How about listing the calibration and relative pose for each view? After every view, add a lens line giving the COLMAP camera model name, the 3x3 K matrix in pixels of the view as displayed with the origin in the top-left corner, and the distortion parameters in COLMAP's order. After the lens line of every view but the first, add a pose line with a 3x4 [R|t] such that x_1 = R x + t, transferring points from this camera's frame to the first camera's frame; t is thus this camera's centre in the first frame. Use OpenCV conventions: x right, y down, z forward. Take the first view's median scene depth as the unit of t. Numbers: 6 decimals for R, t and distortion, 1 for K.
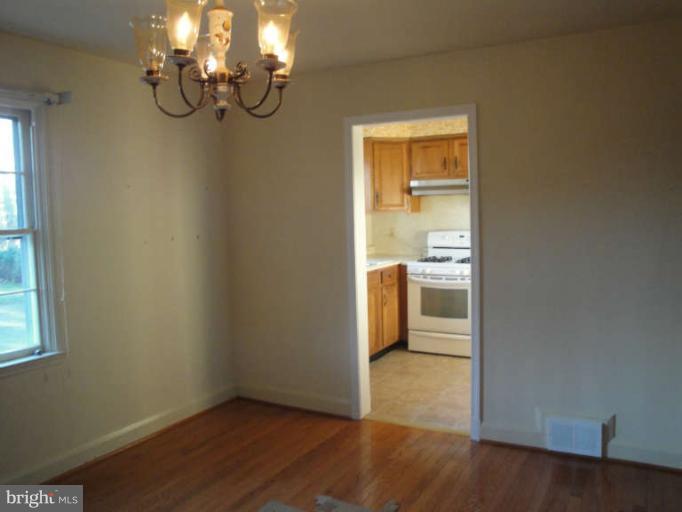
lens RADIAL K [[572.3, 0, 342.3], [0, 572.3, 252.8], [0, 0, 1]] dist [-0.153136, 0.113190]
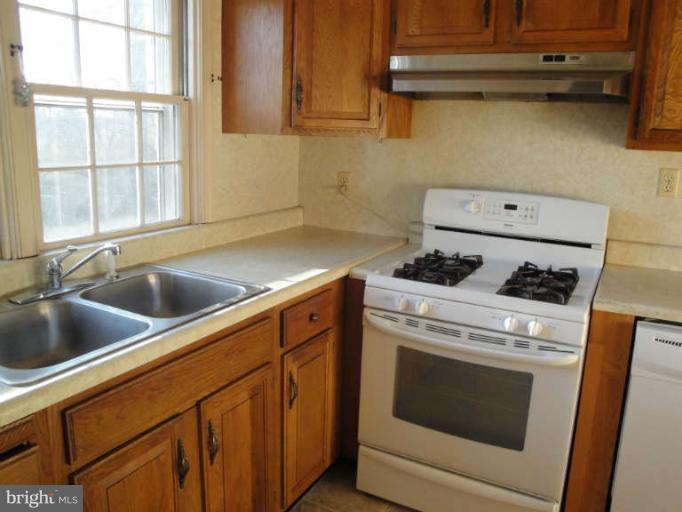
lens RADIAL K [[572.3, 0, 341.2], [0, 572.3, 253.3], [0, 0, 1]] dist [-0.153136, 0.113190]
pose [[0.998121, 0.052045, 0.032337, 0.084474], [-0.055814, 0.990028, 0.129339, -0.042830], [-0.025283, -0.130901, 0.991073, 0.632819]]
